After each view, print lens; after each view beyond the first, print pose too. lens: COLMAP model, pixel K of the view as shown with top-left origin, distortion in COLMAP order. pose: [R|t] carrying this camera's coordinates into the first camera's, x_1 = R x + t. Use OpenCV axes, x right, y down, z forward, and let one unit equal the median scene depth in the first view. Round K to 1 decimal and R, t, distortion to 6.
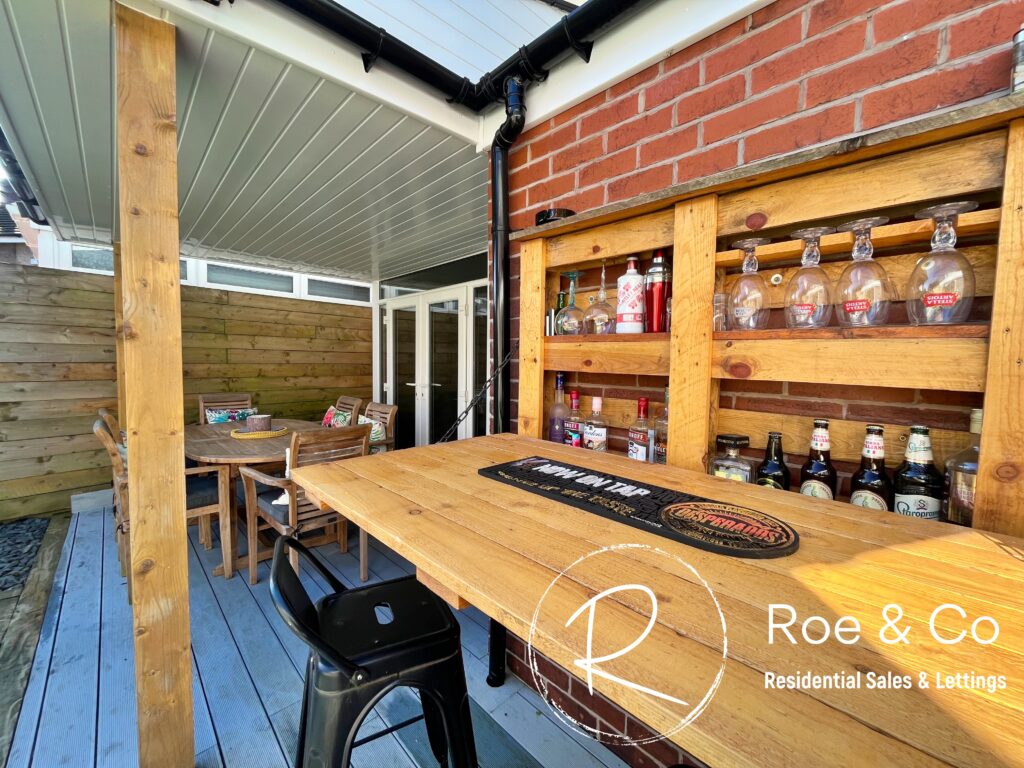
lens RADIAL K [[413.4, 0, 515.5], [0, 413.4, 380.0], [0, 0, 1]] dist [-0.001382, -0.000538]
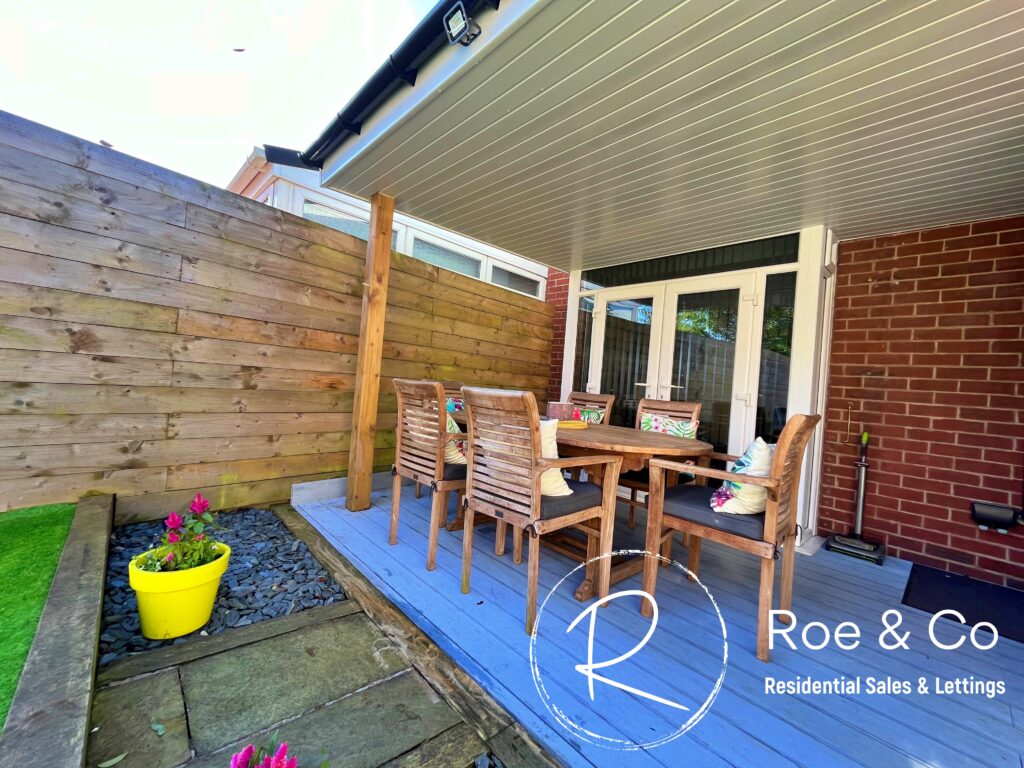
lens RADIAL K [[413.4, 0, 518.5], [0, 413.4, 380.4], [0, 0, 1]] dist [-0.001382, -0.000538]
pose [[0.997632, 0.066932, -0.015852, -0.616926], [-0.067722, 0.996129, -0.056037, 0.084925], [0.012040, 0.056978, 0.998303, 0.151060]]
